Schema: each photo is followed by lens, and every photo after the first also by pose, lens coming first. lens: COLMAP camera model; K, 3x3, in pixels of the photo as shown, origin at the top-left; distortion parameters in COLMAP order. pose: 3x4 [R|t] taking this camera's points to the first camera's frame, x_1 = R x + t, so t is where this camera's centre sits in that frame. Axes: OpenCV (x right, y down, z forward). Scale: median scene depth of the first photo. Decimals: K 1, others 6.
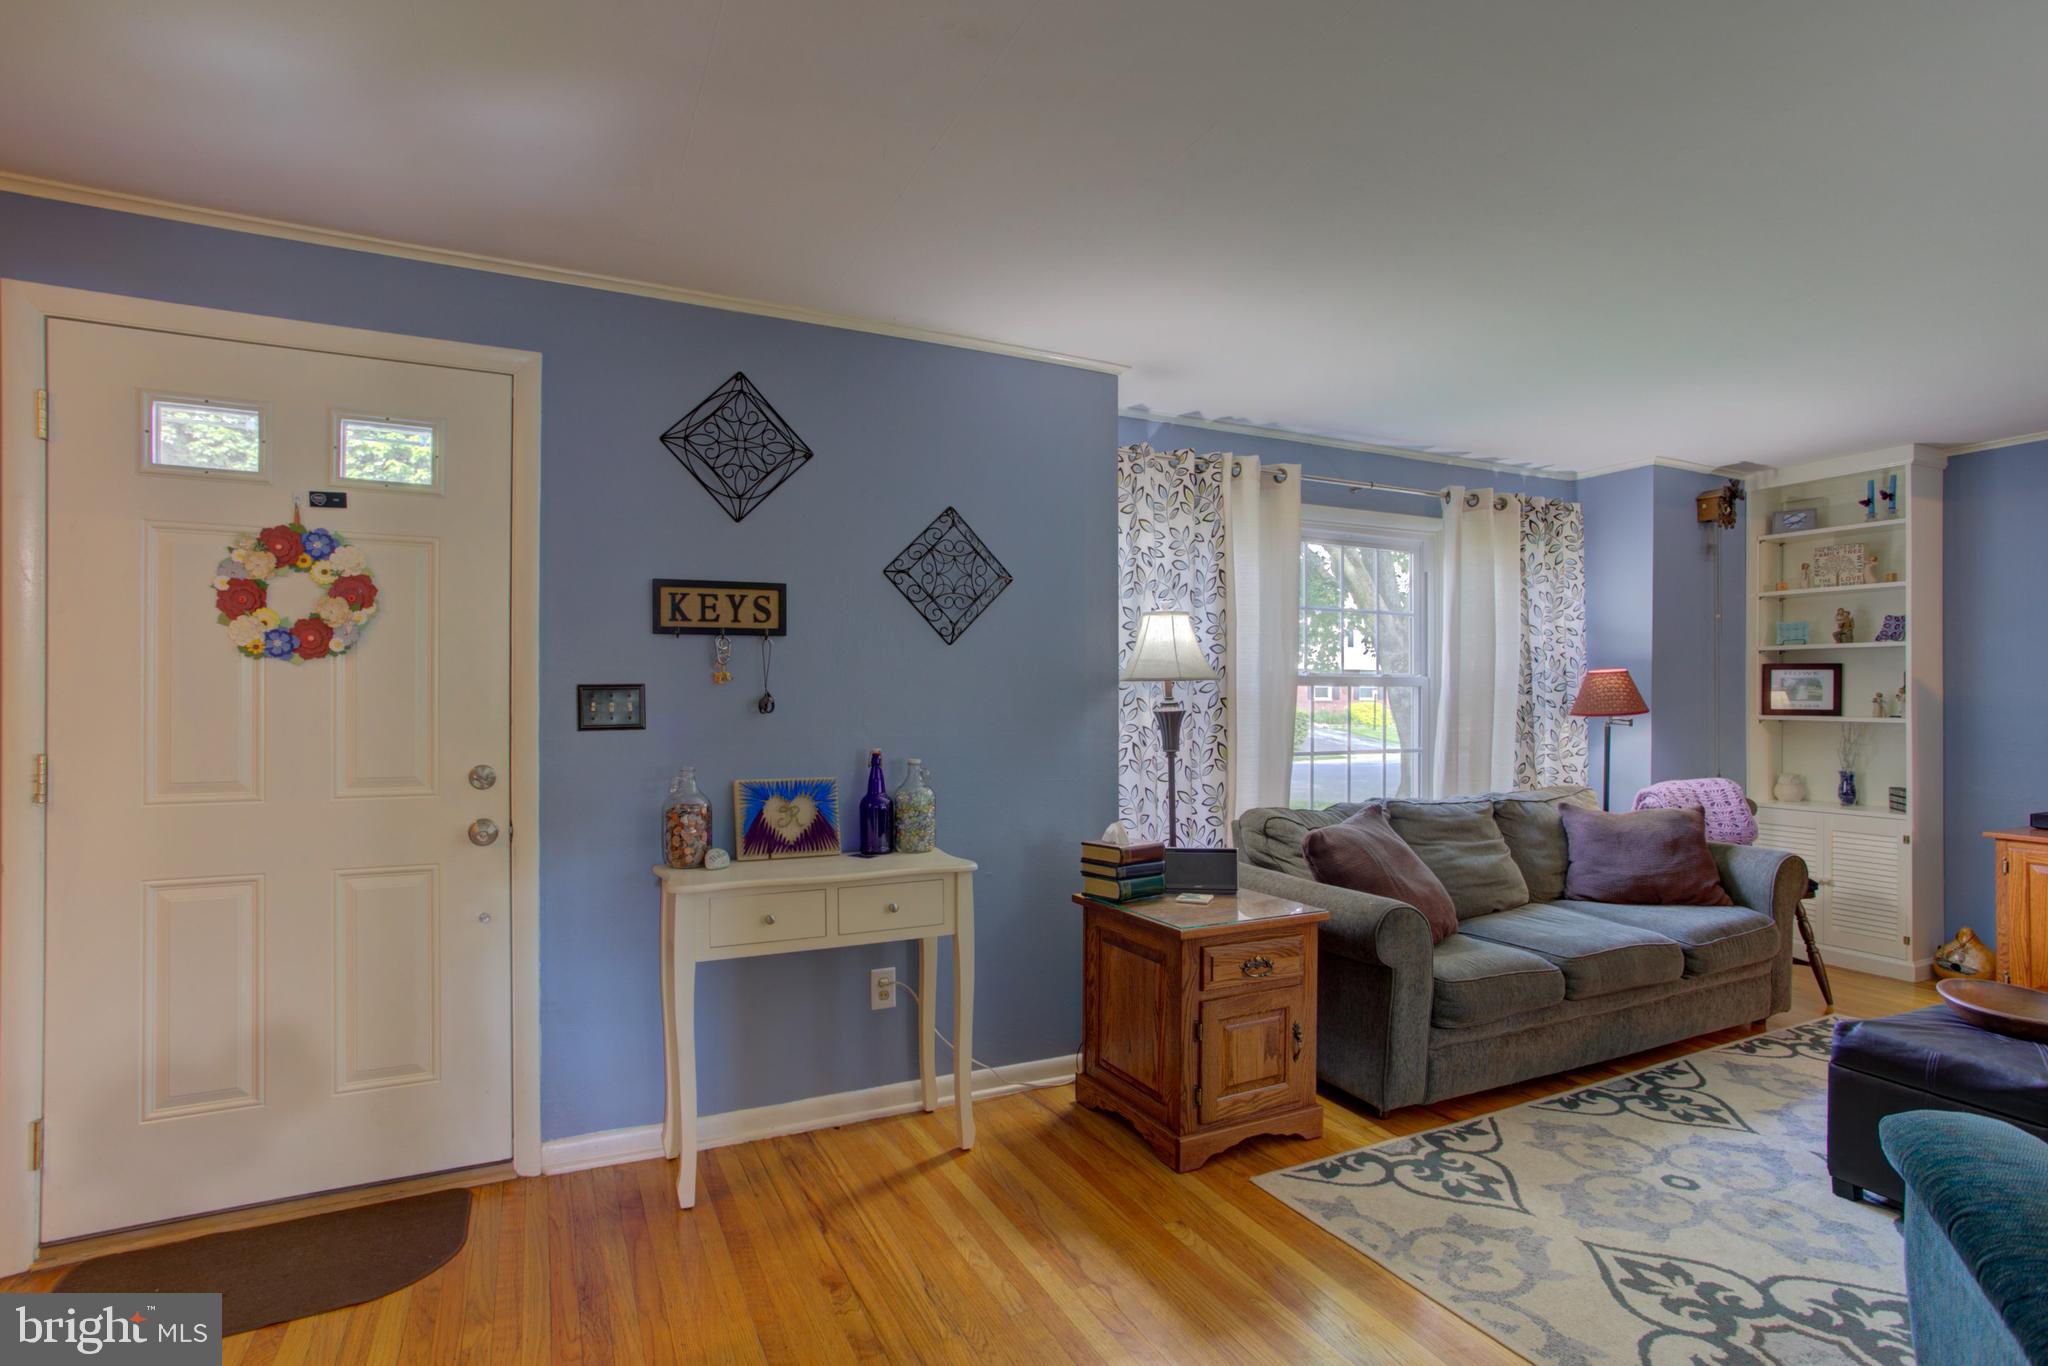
lens RADIAL K [[986.6, 0, 1021.3], [0, 986.6, 692.7], [0, 0, 1]] dist [-0.037076, 0.020172]
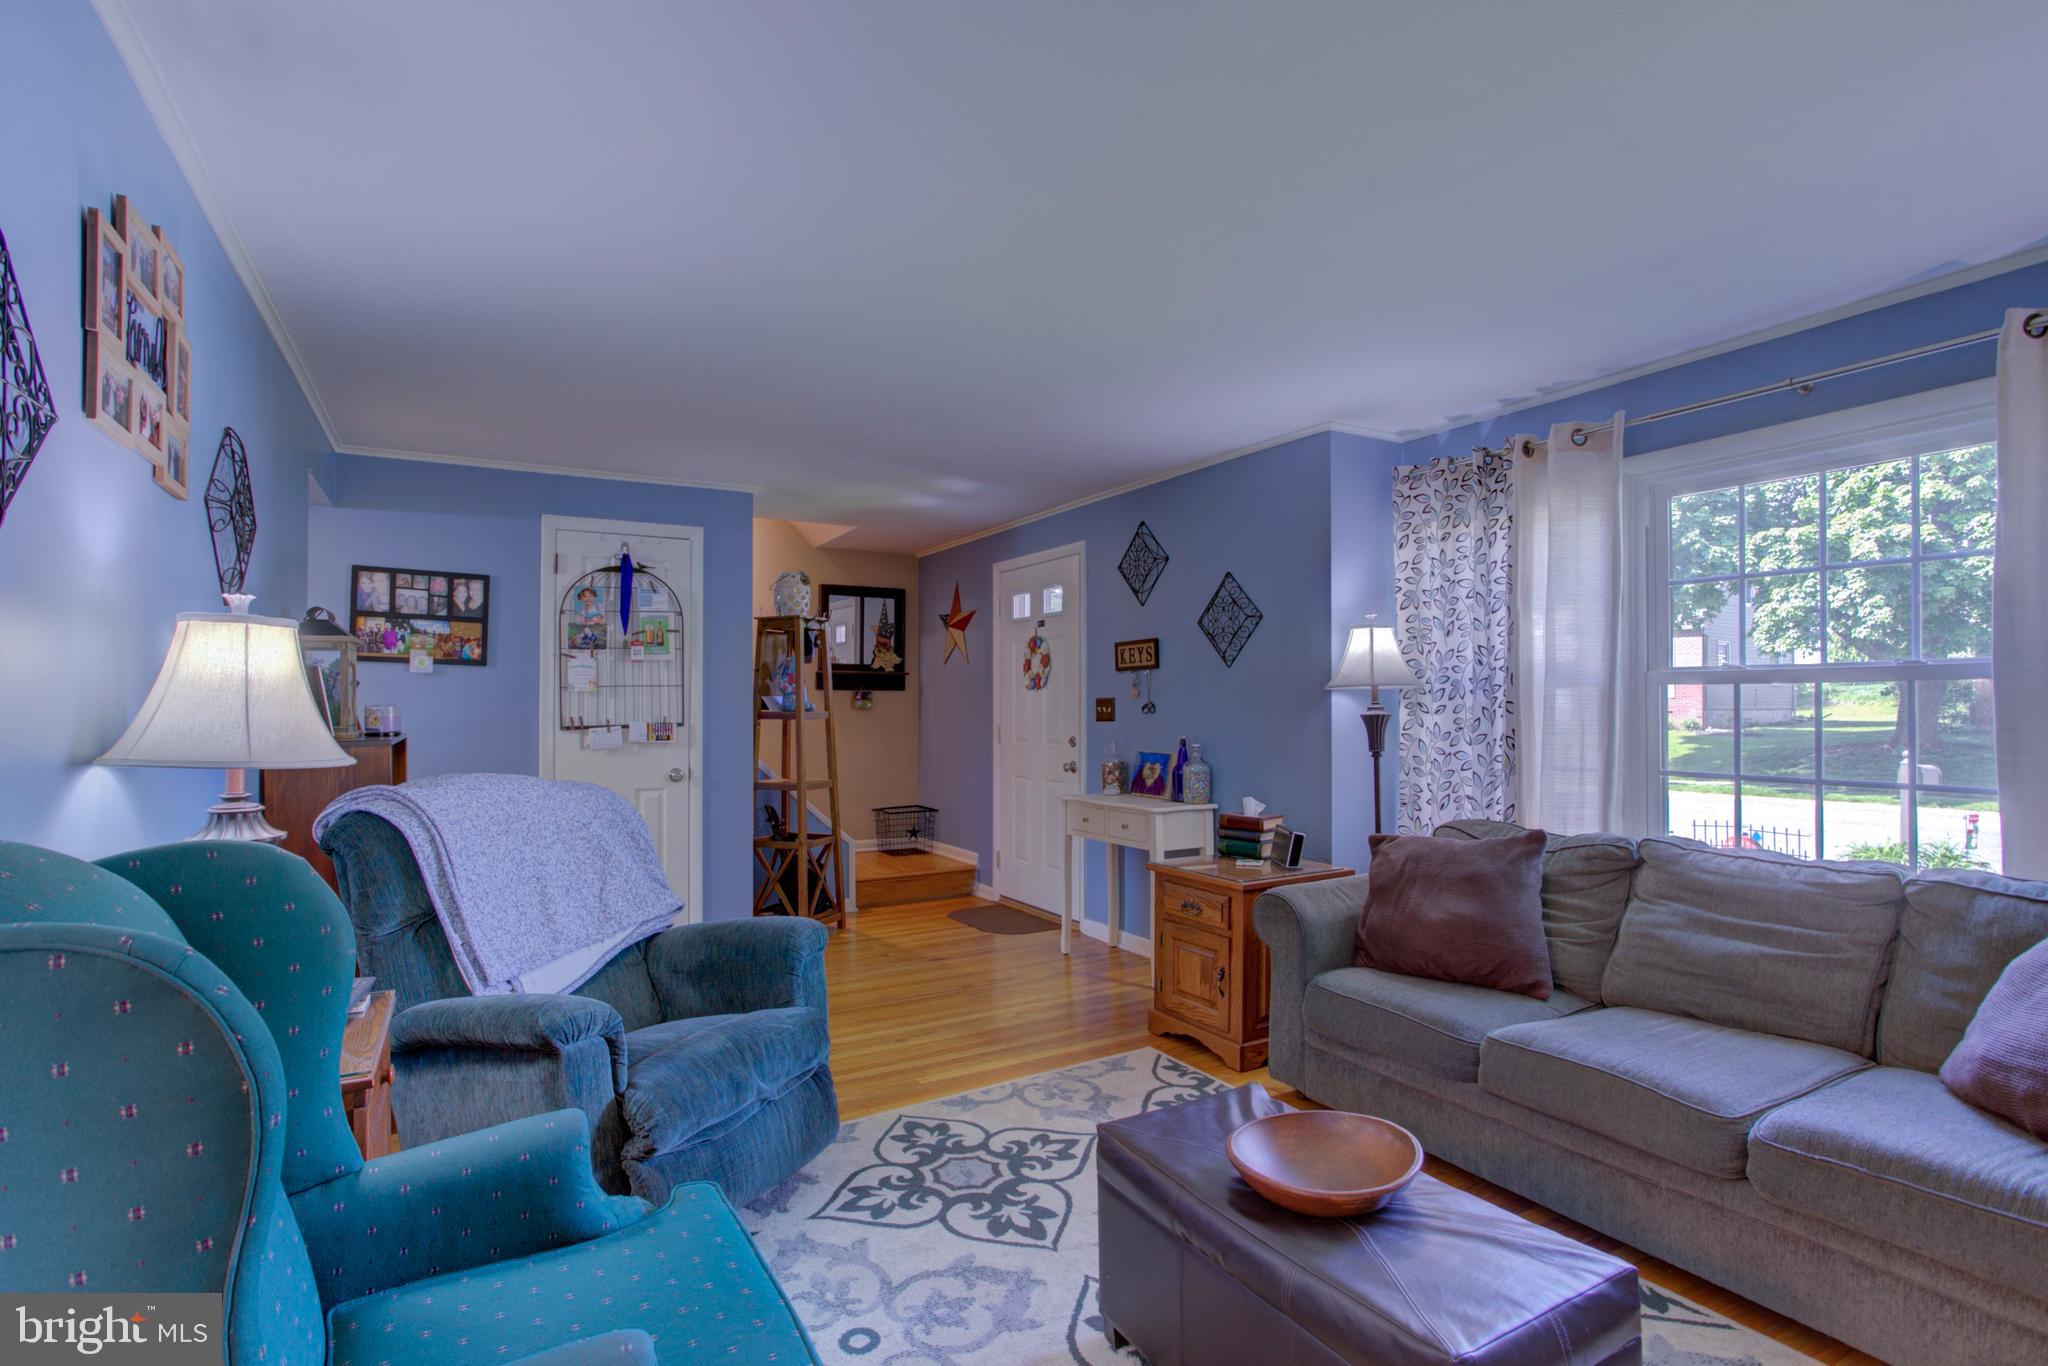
lens RADIAL K [[986.6, 0, 1010.7], [0, 986.6, 692.2], [0, 0, 1]] dist [-0.037076, 0.020172]
pose [[0.071922, -0.015787, -0.997285, 1.559906], [0.007399, 0.999856, -0.015294, 0.008604], [0.997383, -0.006279, 0.072028, 0.672570]]
